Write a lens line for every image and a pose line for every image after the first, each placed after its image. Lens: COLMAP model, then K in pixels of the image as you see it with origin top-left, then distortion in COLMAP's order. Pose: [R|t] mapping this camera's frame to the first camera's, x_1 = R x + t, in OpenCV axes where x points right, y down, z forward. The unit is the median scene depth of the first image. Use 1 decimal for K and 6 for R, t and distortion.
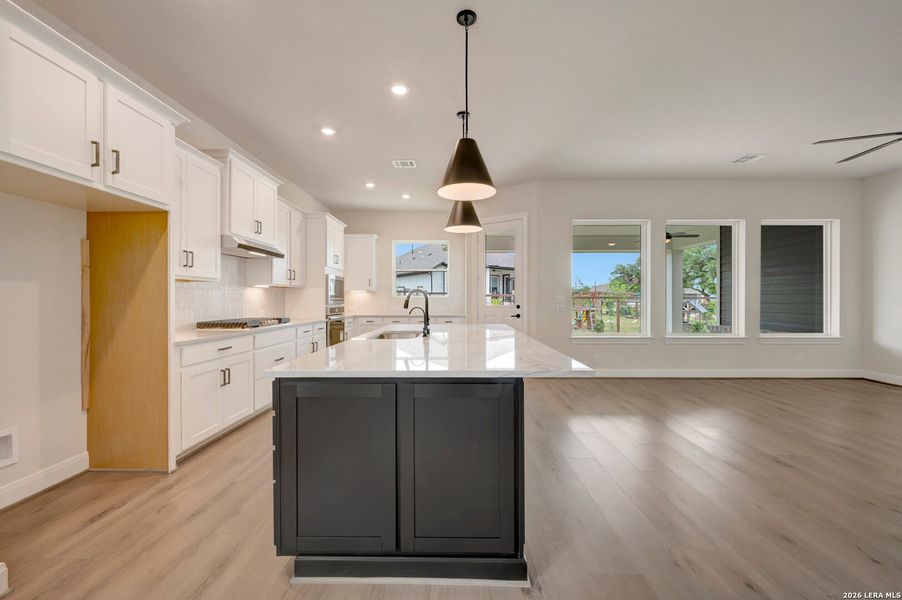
lens RADIAL K [[362.7, 0, 452.5], [0, 362.7, 297.2], [0, 0, 1]] dist [-0.001090, -0.000200]
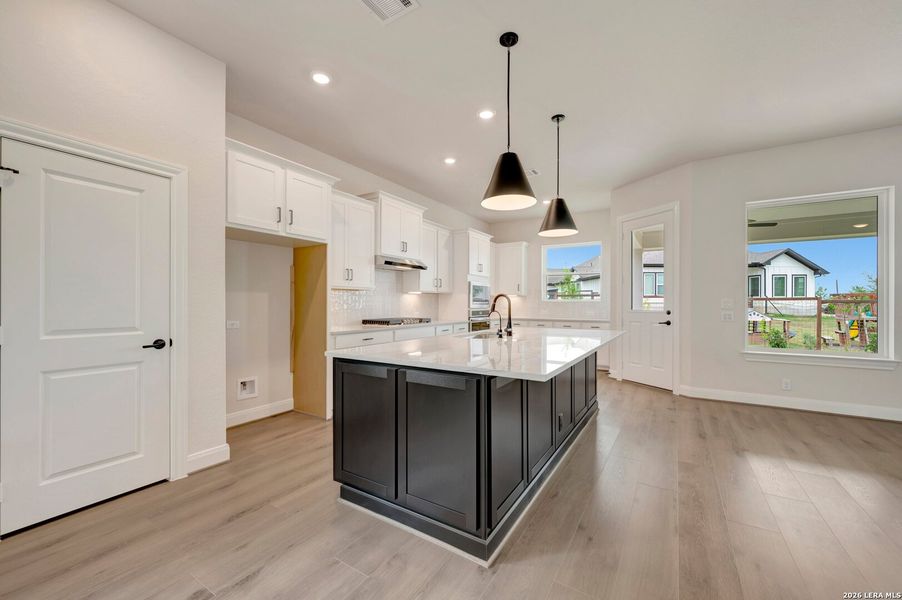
lens RADIAL K [[357.1, 0, 451.0], [0, 357.1, 300.0], [0, 0, 1]] dist [-0.001929, -0.000188]
pose [[0.854245, -0.002984, -0.519862, 0.237045], [0.000970, 0.999991, -0.004146, 0.000282], [0.519870, 0.003038, 0.854240, 0.009020]]
